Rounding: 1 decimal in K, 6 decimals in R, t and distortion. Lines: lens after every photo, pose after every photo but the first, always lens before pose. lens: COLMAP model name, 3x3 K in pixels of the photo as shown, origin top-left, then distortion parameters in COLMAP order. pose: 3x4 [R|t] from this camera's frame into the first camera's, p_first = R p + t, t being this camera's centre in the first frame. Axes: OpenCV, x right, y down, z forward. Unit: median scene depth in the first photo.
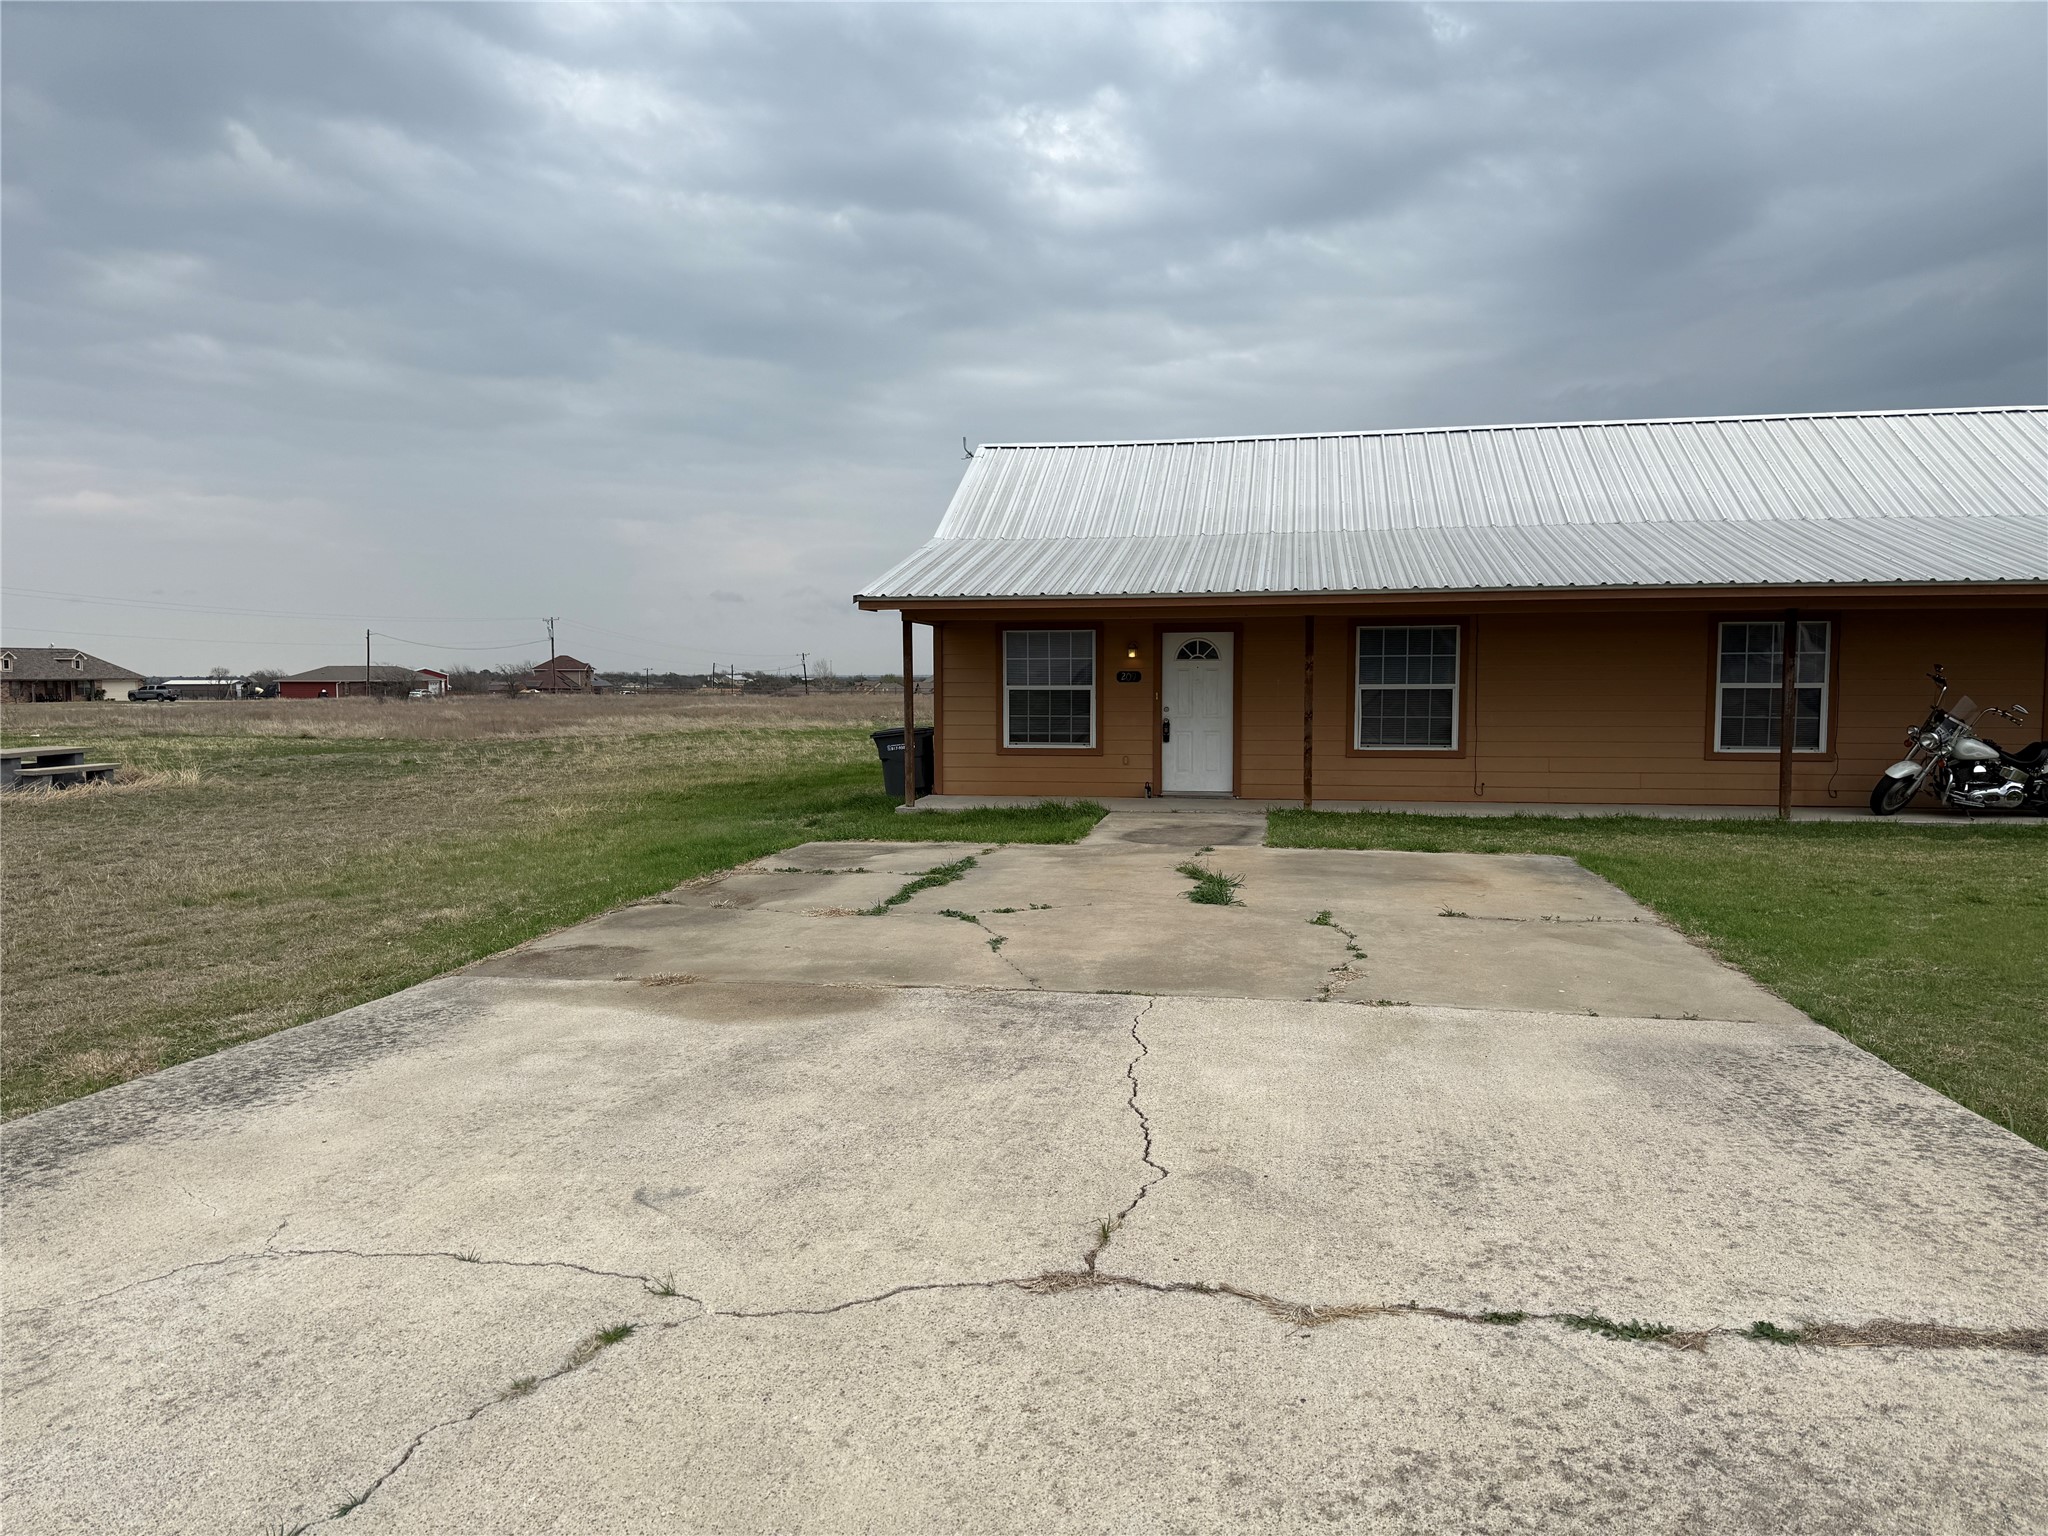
lens RADIAL K [[1435.2, 0, 1023.8], [0, 1435.2, 781.8], [0, 0, 1]] dist [0.137692, -0.256677]
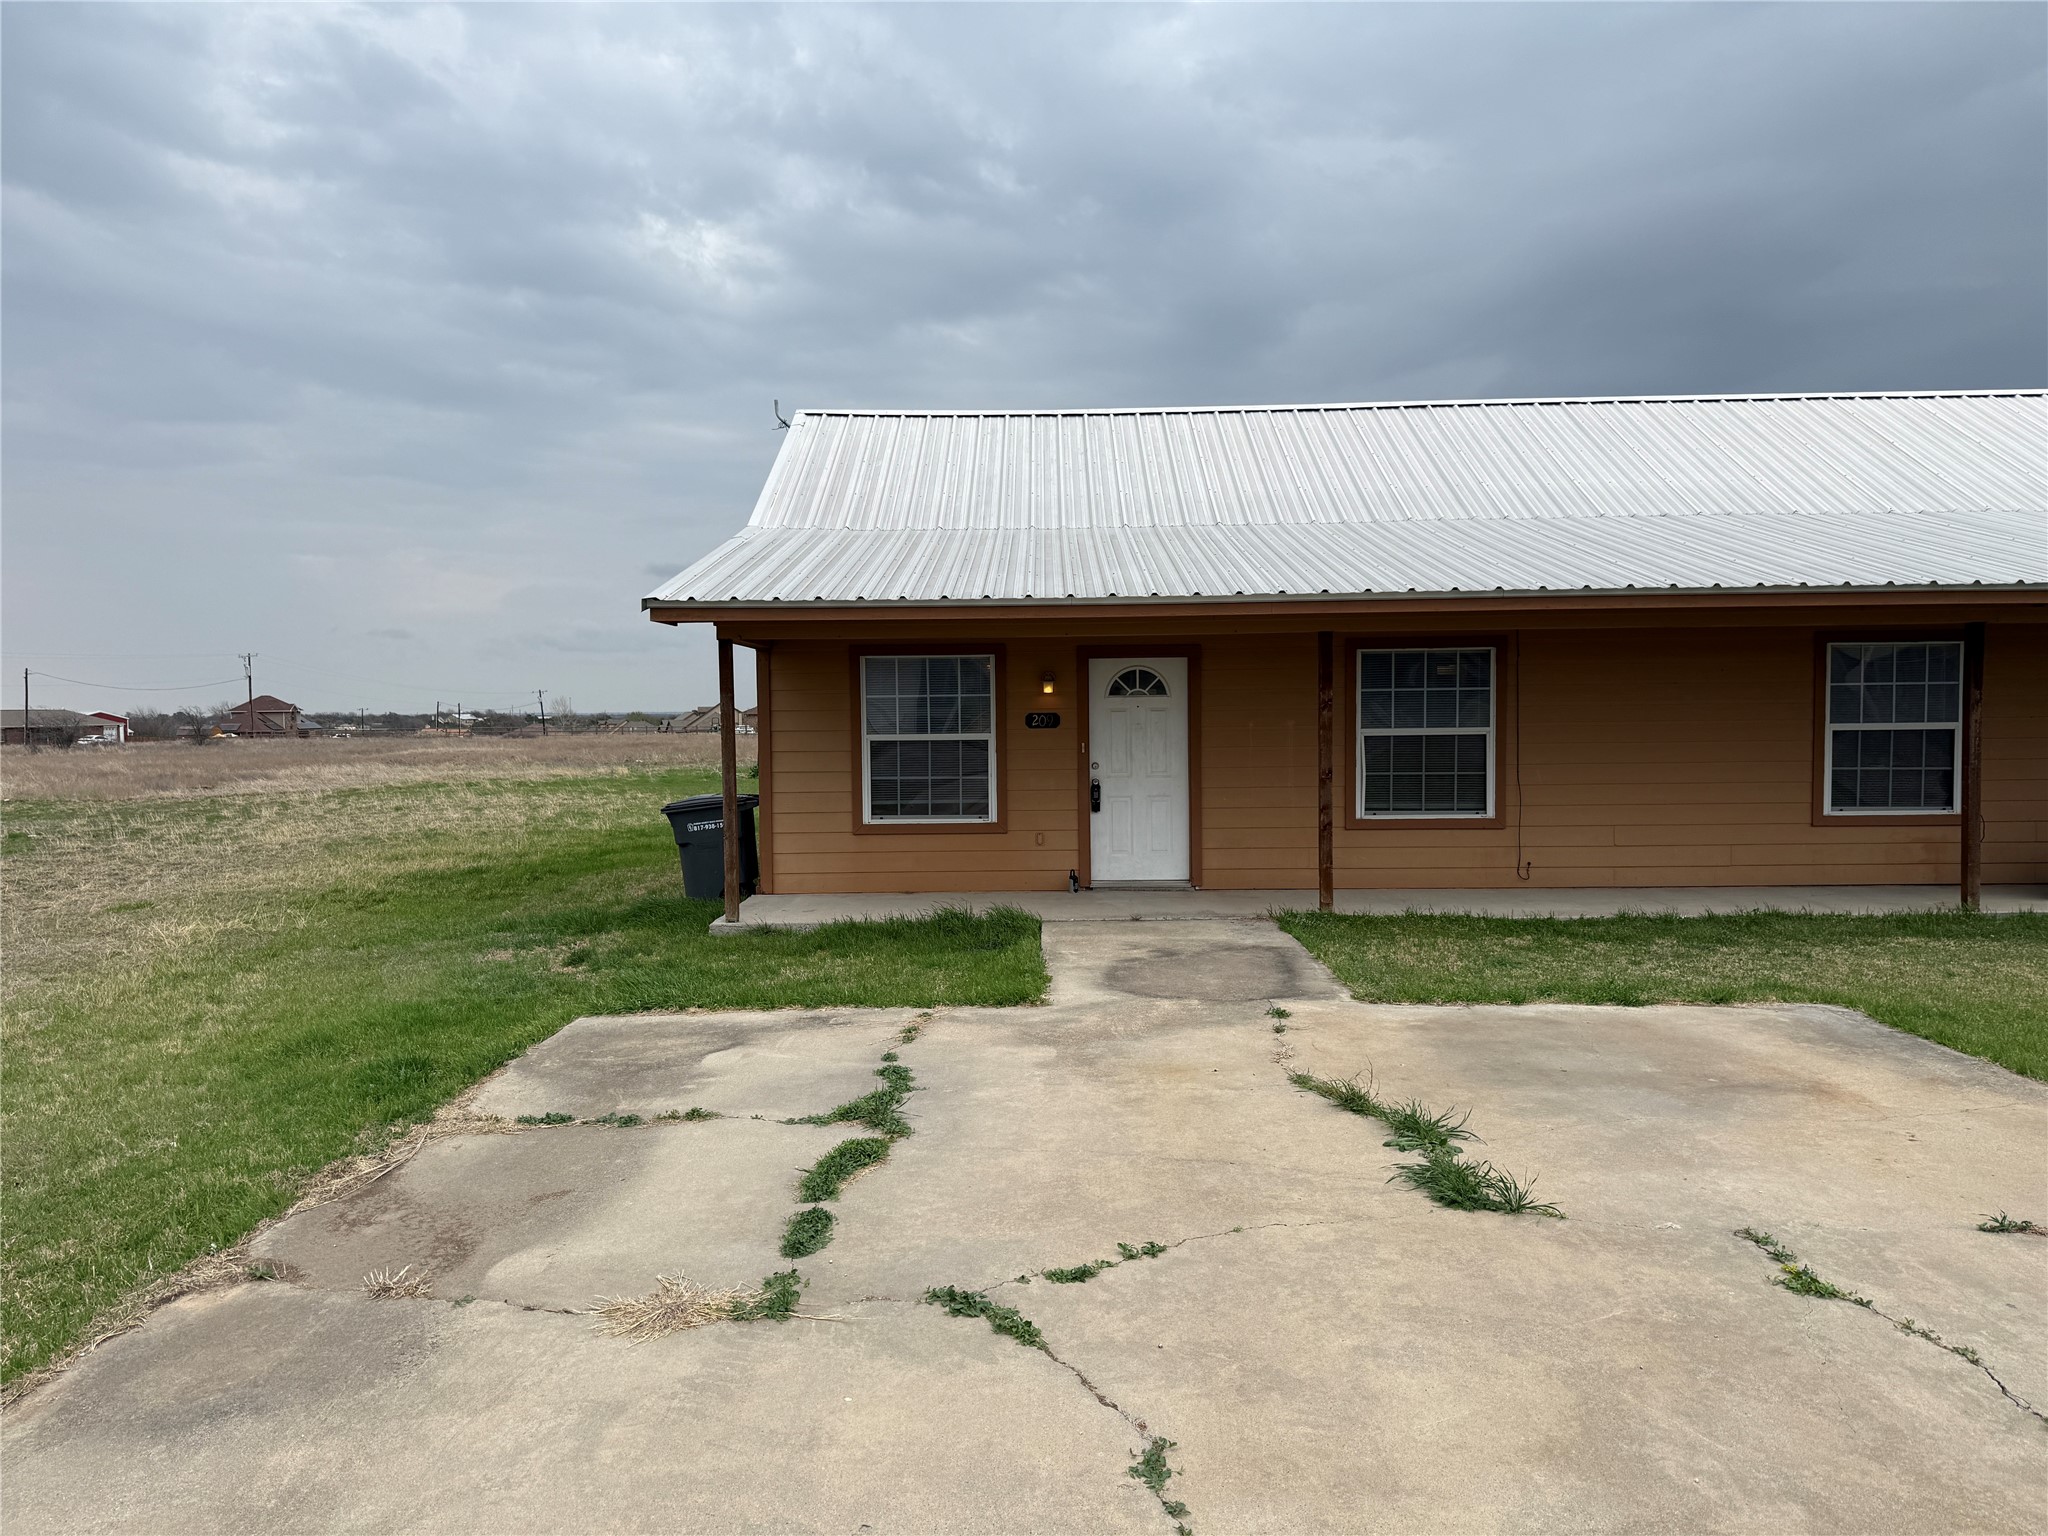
lens RADIAL K [[1480.0, 0, 1048.3], [0, 1480.0, 766.5], [0, 0, 1]] dist [0.130172, -0.285361]
pose [[0.984623, -0.015354, 0.174019, -0.050869], [0.021709, 0.999163, -0.034671, -0.025227], [-0.173341, 0.037916, 0.984132, 0.285014]]
